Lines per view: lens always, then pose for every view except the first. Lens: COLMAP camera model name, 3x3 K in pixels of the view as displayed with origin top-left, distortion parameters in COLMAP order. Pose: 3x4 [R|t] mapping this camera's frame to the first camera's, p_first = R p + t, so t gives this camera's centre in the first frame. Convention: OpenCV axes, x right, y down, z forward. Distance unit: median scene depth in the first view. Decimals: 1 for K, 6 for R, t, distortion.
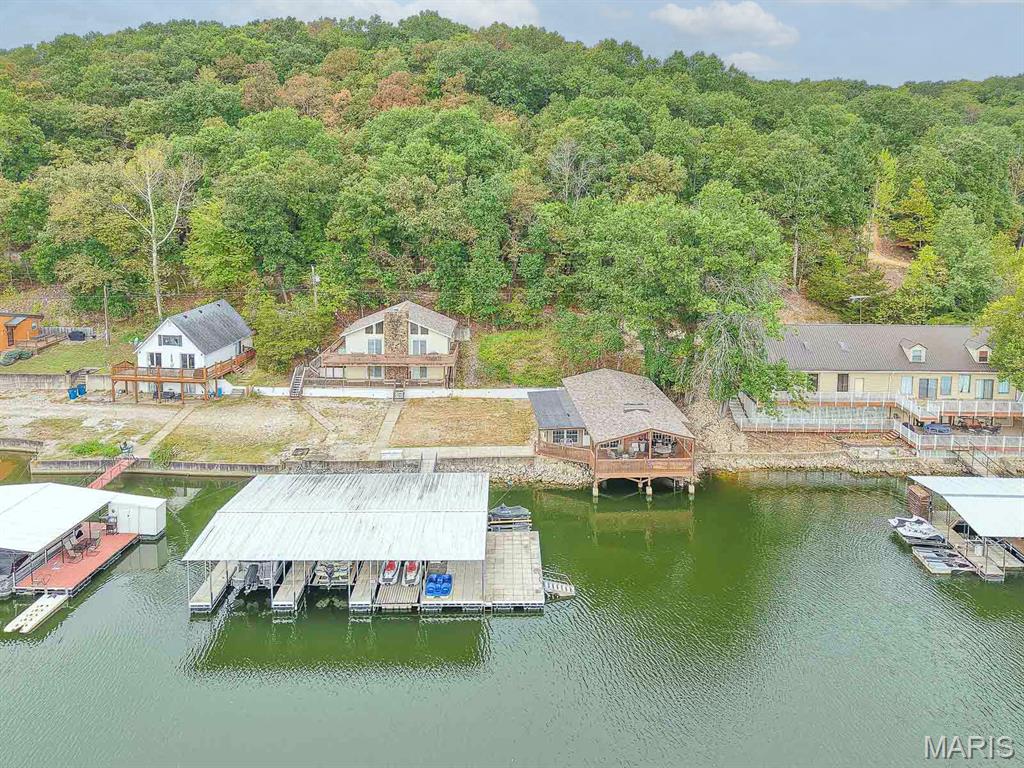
lens RADIAL K [[715.2, 0, 538.5], [0, 715.2, 262.9], [0, 0, 1]] dist [0.029621, -0.037334]
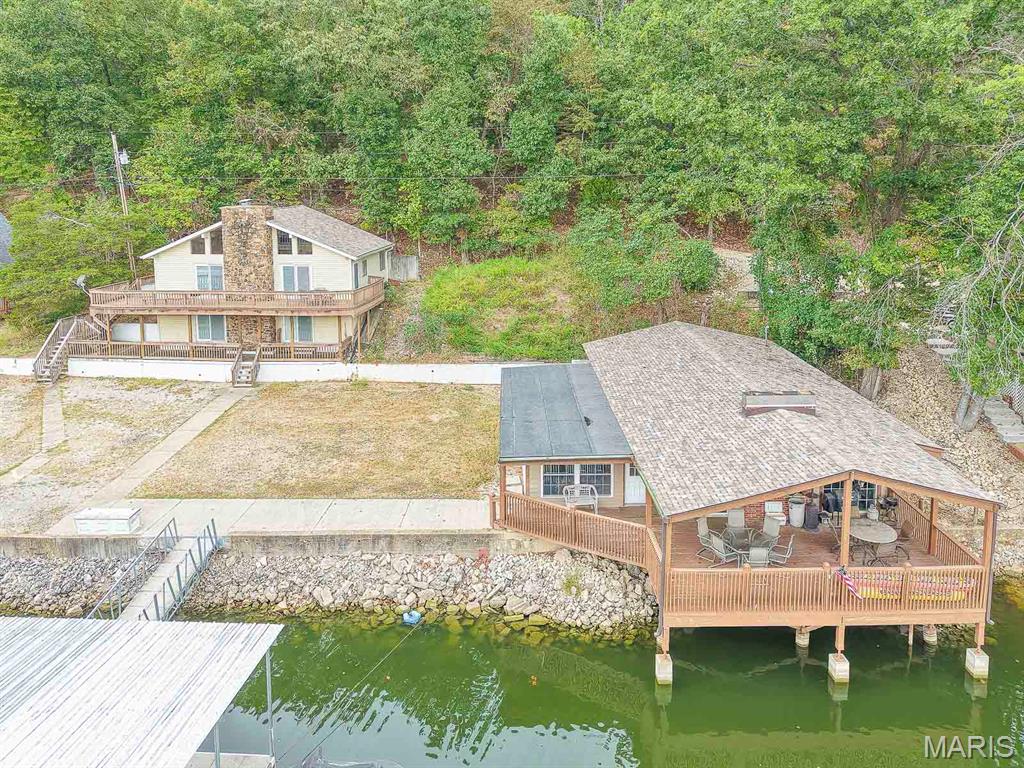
lens RADIAL K [[715.2, 0, 518.9], [0, 715.2, 256.1], [0, 0, 1]] dist [0.029621, -0.037334]
pose [[0.994296, -0.011765, -0.106003, 0.041235], [0.010001, 0.999803, -0.017161, 0.114412], [0.106184, 0.016003, 0.994218, 0.537654]]
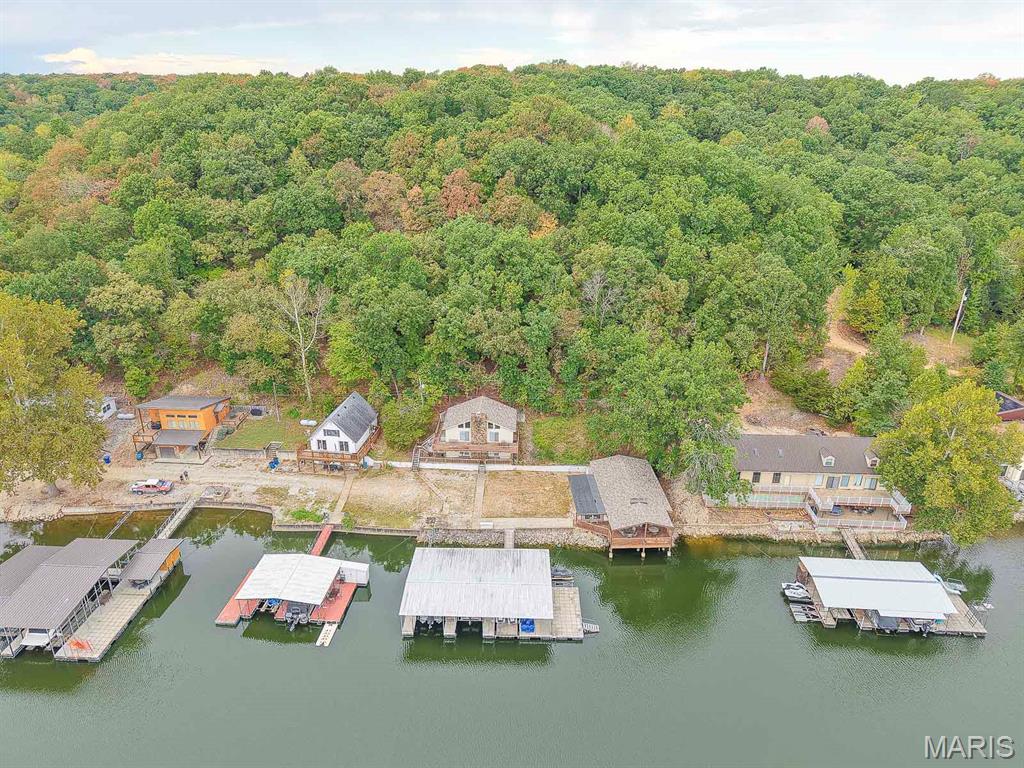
lens RADIAL K [[715.2, 0, 521.6], [0, 715.2, 359.8], [0, 0, 1]] dist [0.029621, -0.037334]
pose [[0.999059, 0.020981, -0.037967, -0.058821], [-0.009999, 0.963067, 0.269077, -0.449629], [0.042210, -0.268444, 0.962370, -0.392642]]
